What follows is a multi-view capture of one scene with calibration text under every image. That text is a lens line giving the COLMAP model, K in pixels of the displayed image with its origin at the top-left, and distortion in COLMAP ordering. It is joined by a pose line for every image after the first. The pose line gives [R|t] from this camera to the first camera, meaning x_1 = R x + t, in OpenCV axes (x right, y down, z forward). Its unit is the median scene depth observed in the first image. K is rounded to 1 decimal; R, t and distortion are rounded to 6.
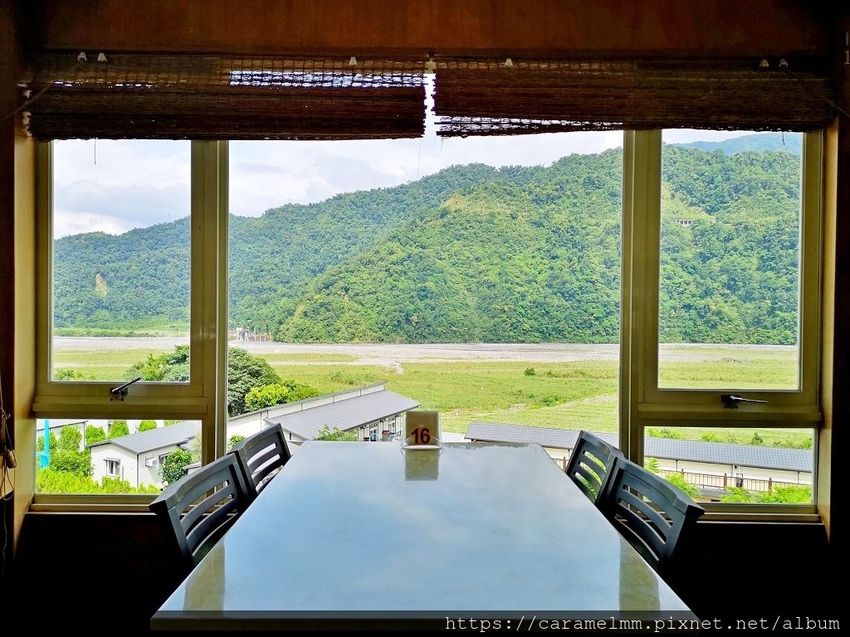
lens RADIAL K [[670.0, 0, 426.3], [0, 670.0, 315.0], [0, 0, 1]] dist [-0.002740, -0.015446]
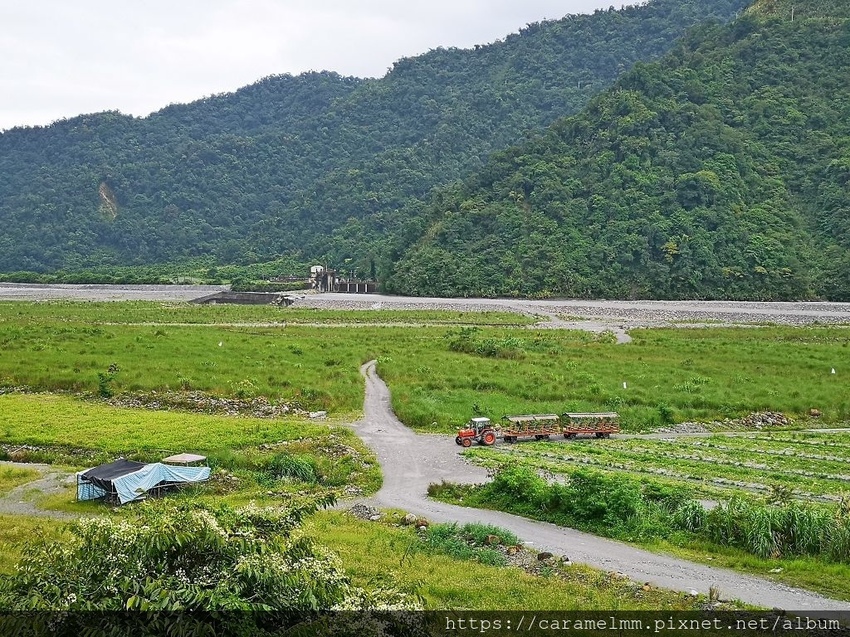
lens RADIAL K [[1121.6, 0, 421.6], [0, 1121.6, 320.2], [0, 0, 1]] dist [0.017732, 0.000000]
pose [[0.968044, 0.018861, -0.250069, 0.010150], [-0.013715, 0.999657, 0.022305, 0.038671], [0.250404, -0.018162, 0.967971, 0.191421]]
